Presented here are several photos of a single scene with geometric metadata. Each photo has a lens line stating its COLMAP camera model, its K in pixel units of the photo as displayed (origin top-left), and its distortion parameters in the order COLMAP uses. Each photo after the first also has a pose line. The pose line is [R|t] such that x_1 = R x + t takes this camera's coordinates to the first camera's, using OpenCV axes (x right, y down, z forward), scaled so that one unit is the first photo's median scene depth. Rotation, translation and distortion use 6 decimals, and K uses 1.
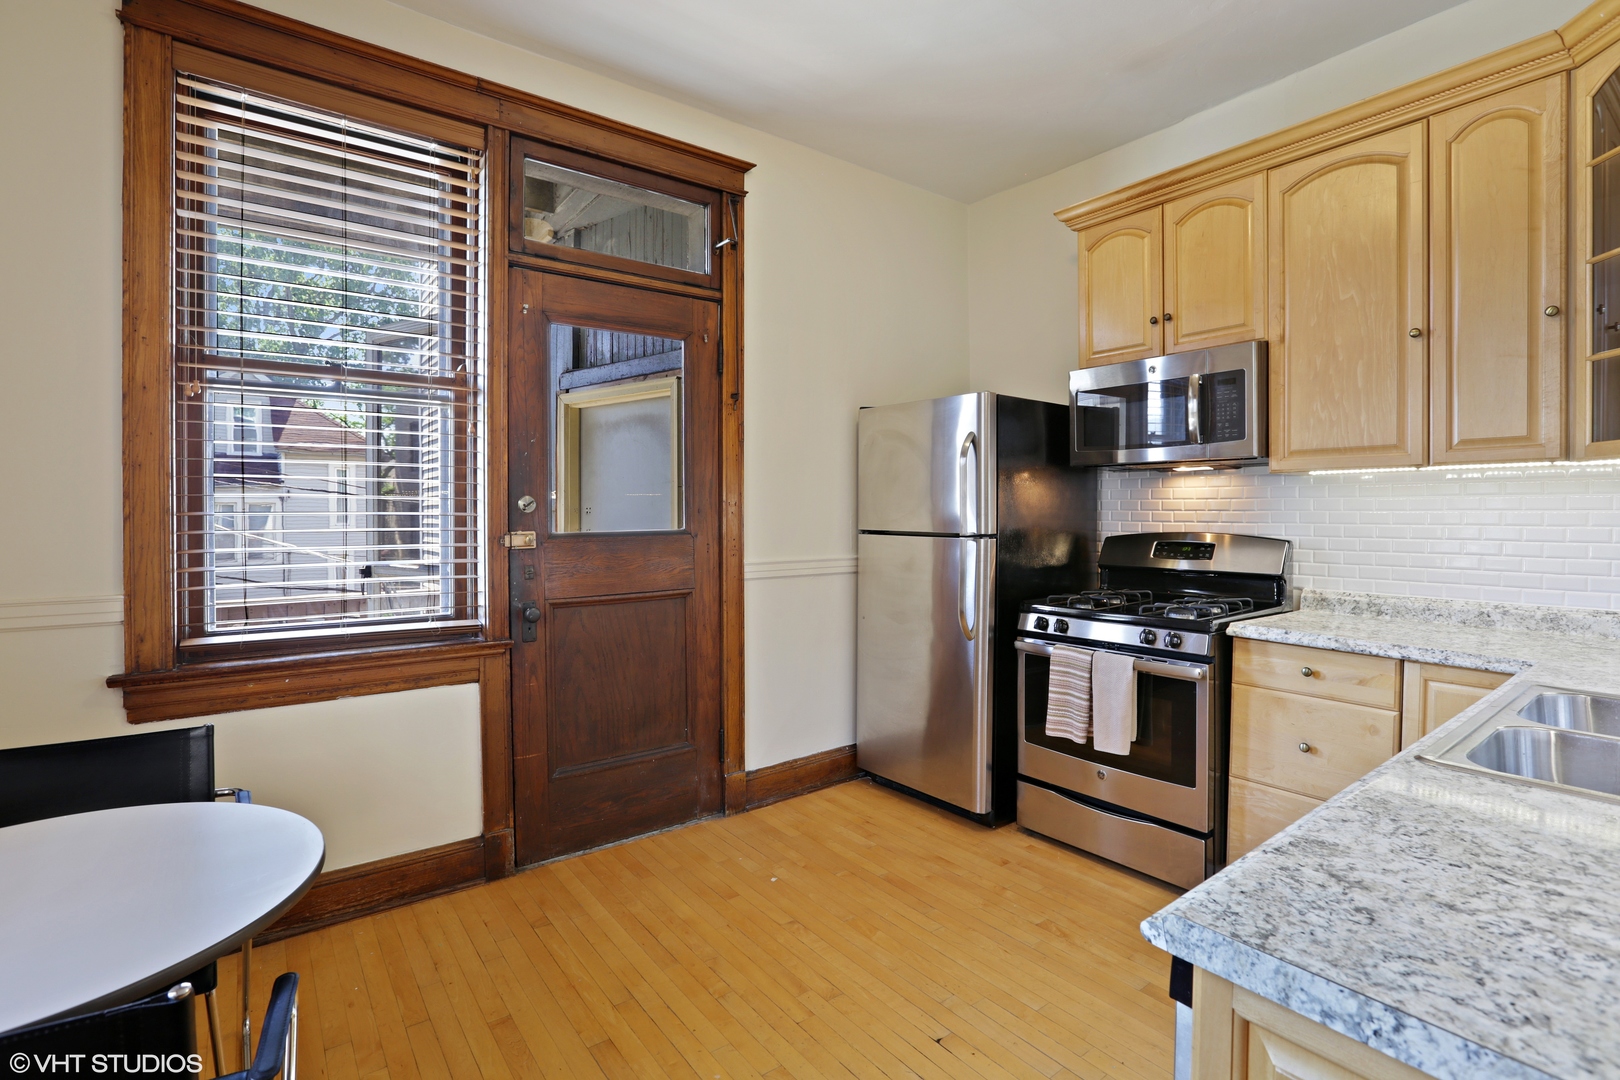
lens RADIAL K [[799.6, 0, 810.2], [0, 799.6, 512.4], [0, 0, 1]] dist [0.000755, 0.000390]
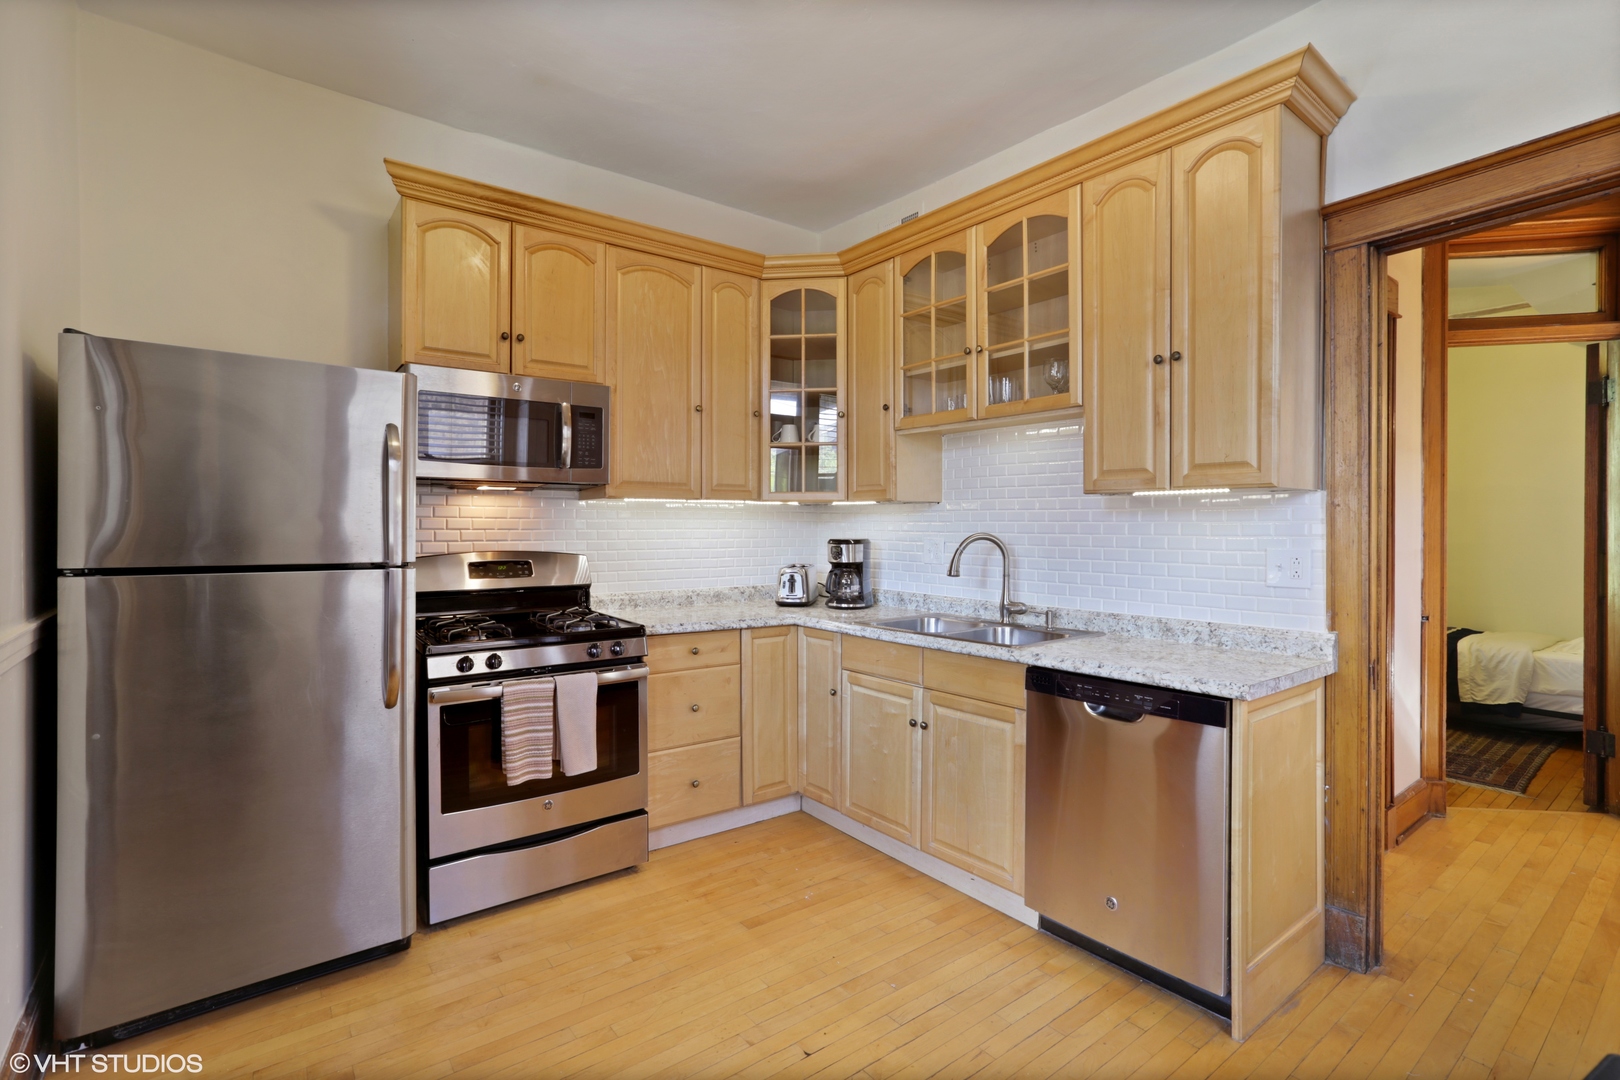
lens RADIAL K [[763.7, 0, 810.6], [0, 763.7, 531.5], [0, 0, 1]] dist [-0.002561, -0.000171]
pose [[-0.001330, -0.004060, 0.999991, -0.560279], [0.001805, 0.999990, 0.004063, -0.003988], [-0.999997, 0.001810, -0.001323, 0.694837]]
